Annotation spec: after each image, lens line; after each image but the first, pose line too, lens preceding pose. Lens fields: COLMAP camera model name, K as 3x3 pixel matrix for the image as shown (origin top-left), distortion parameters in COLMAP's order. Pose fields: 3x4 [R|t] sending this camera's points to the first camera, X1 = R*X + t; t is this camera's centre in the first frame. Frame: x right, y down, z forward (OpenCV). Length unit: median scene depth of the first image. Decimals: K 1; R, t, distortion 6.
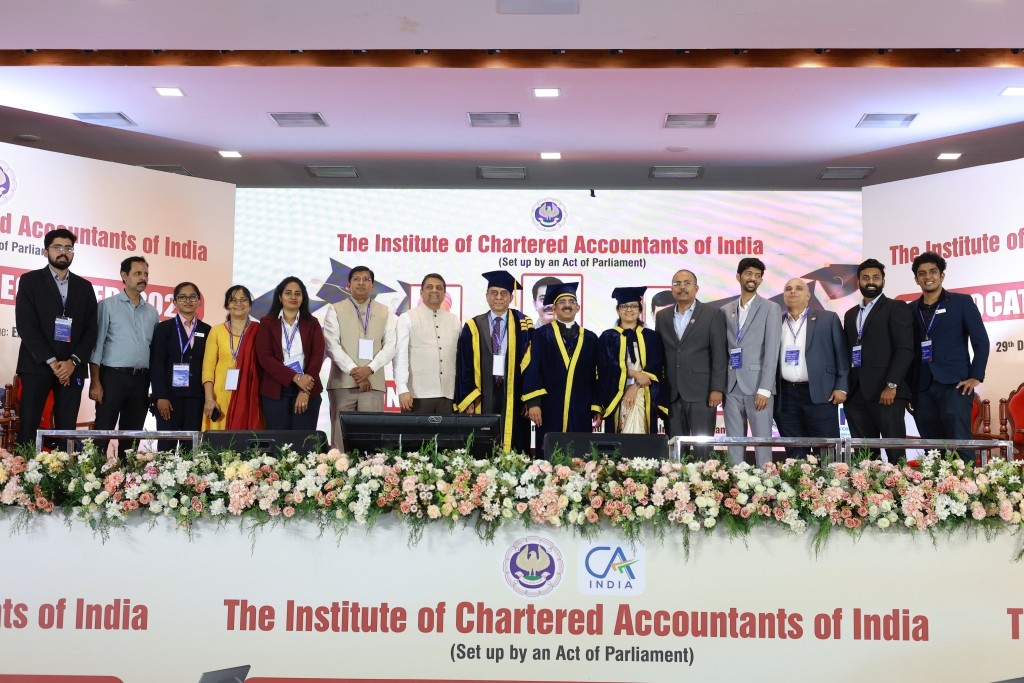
lens RADIAL K [[1432.1, 0, 514.1], [0, 1432.1, 342.5], [0, 0, 1]] dist [0.028391, 0.000000]
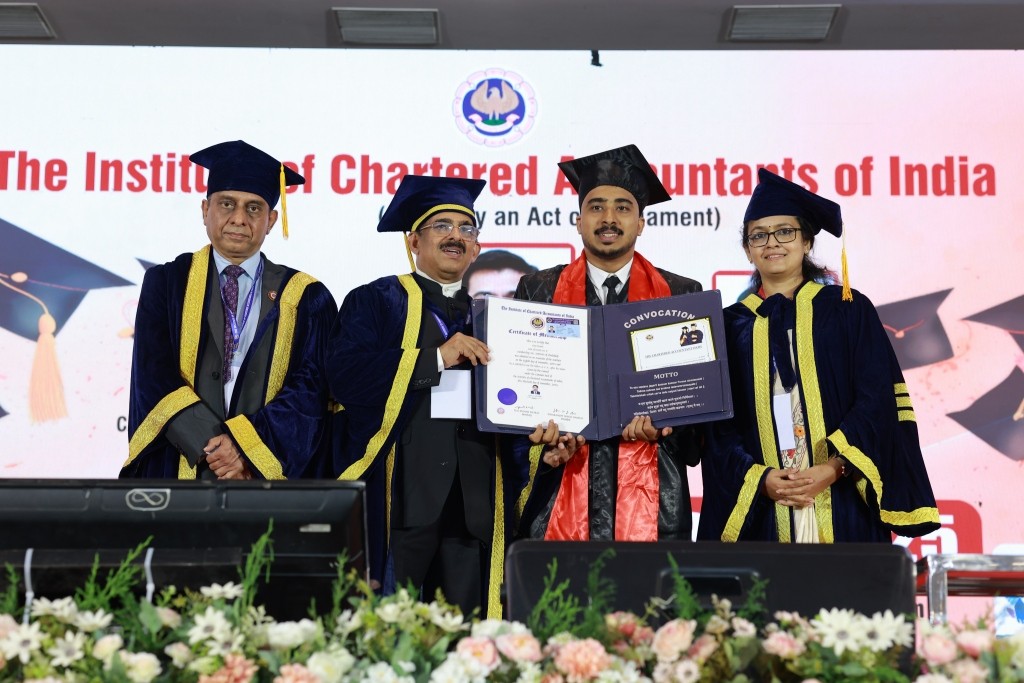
lens RADIAL K [[2395.2, 0, 510.4], [0, 2395.2, 343.2], [0, 0, 1]] dist [0.326631, 0.000000]
pose [[0.999260, -0.001459, 0.038437, 0.002117], [0.004311, 0.997234, -0.074204, 0.062263], [-0.038222, 0.074314, 0.996502, 0.509065]]
